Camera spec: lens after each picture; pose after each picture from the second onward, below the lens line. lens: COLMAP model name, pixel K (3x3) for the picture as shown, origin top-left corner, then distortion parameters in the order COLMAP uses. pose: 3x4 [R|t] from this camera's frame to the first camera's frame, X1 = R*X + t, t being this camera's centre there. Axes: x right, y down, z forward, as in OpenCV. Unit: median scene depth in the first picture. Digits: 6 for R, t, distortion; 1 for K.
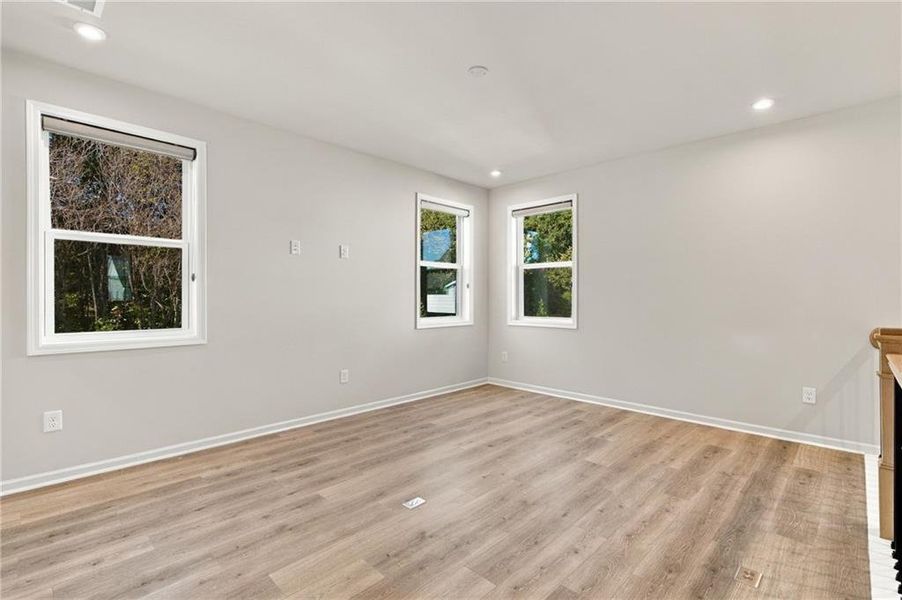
lens RADIAL K [[419.4, 0, 451.0], [0, 419.4, 300.0], [0, 0, 1]] dist [0.001313, 0.000254]
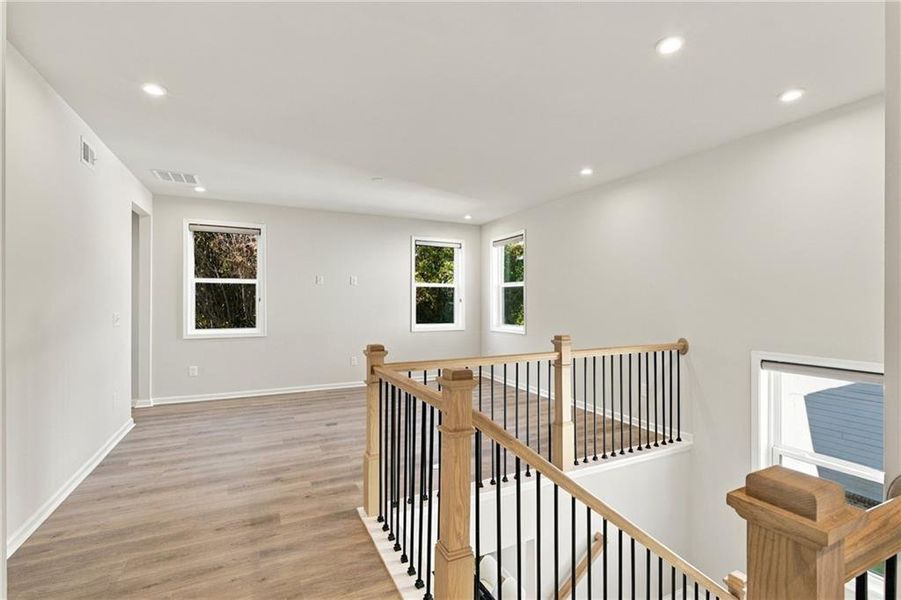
lens RADIAL K [[406.6, 0, 449.0], [0, 406.6, 304.5], [0, 0, 1]] dist [0.001549, 0.000038]
pose [[0.940659, -0.002065, -0.339346, 0.732082], [-0.000065, 0.999980, -0.006265, -0.021950], [0.339352, 0.005916, 0.940641, -0.367018]]
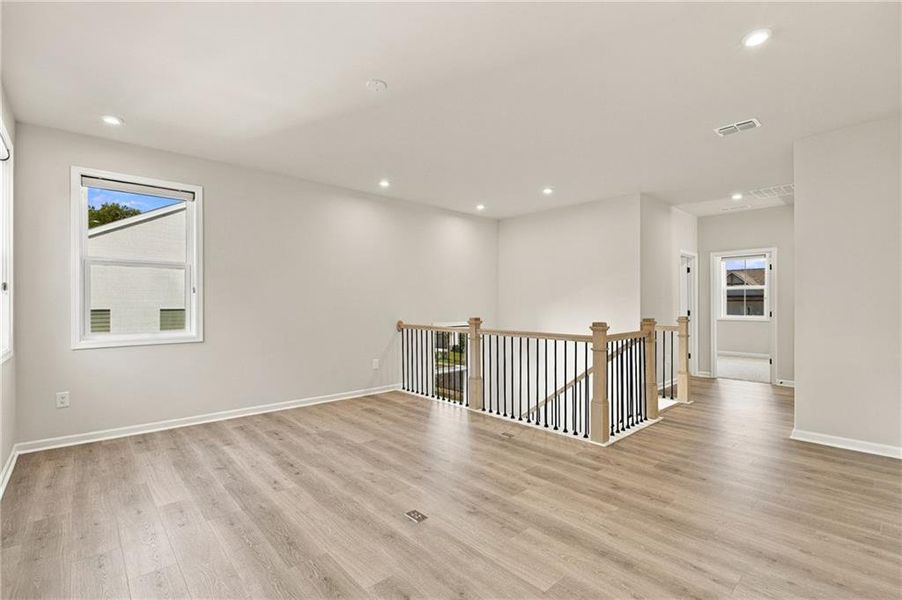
lens RADIAL K [[407.1, 0, 449.5], [0, 407.1, 304.5], [0, 0, 1]] dist [0.001549, 0.000038]
pose [[0.065881, -0.000746, 0.997827, -0.751816], [0.010470, 0.999945, 0.000056, -0.006777], [-0.997773, 0.010444, 0.065885, 0.622346]]
